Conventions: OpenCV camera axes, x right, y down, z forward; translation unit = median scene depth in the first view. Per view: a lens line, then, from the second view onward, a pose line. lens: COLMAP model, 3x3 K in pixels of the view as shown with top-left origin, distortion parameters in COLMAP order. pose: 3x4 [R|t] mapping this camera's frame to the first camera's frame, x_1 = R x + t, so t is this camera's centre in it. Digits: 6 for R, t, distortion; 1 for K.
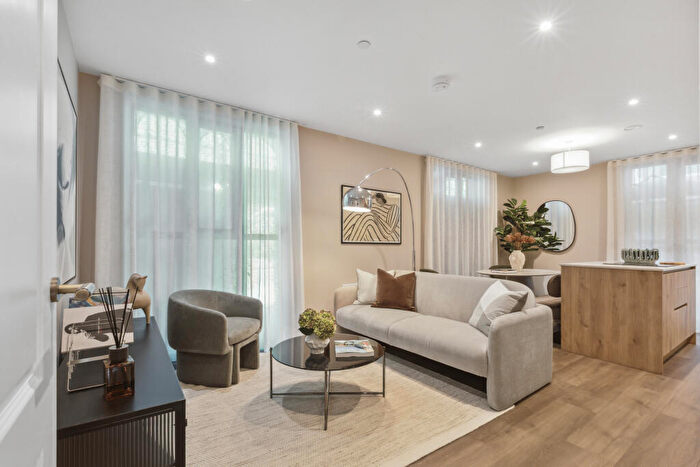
lens RADIAL K [[316.1, 0, 340.4], [0, 316.1, 242.2], [0, 0, 1]] dist [-0.015199, 0.000633]
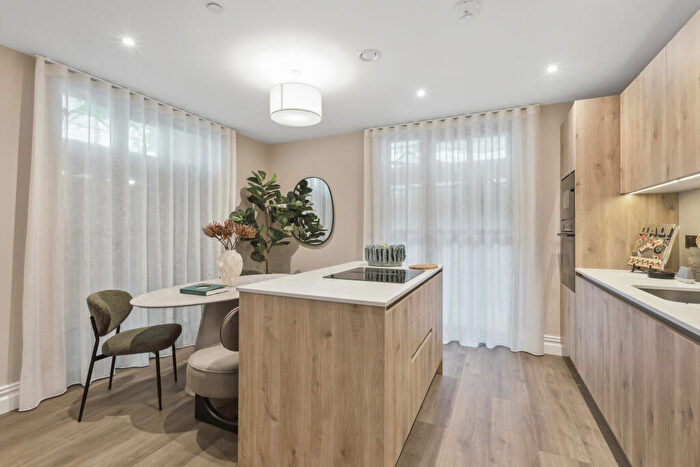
lens RADIAL K [[316.1, 0, 350.9], [0, 316.1, 228.7], [0, 0, 1]] dist [-0.015199, 0.000633]
pose [[0.851812, -0.006245, 0.523810, 0.359216], [0.003066, 0.999971, 0.006937, -0.013858], [-0.523838, -0.004303, 0.851807, 0.299751]]
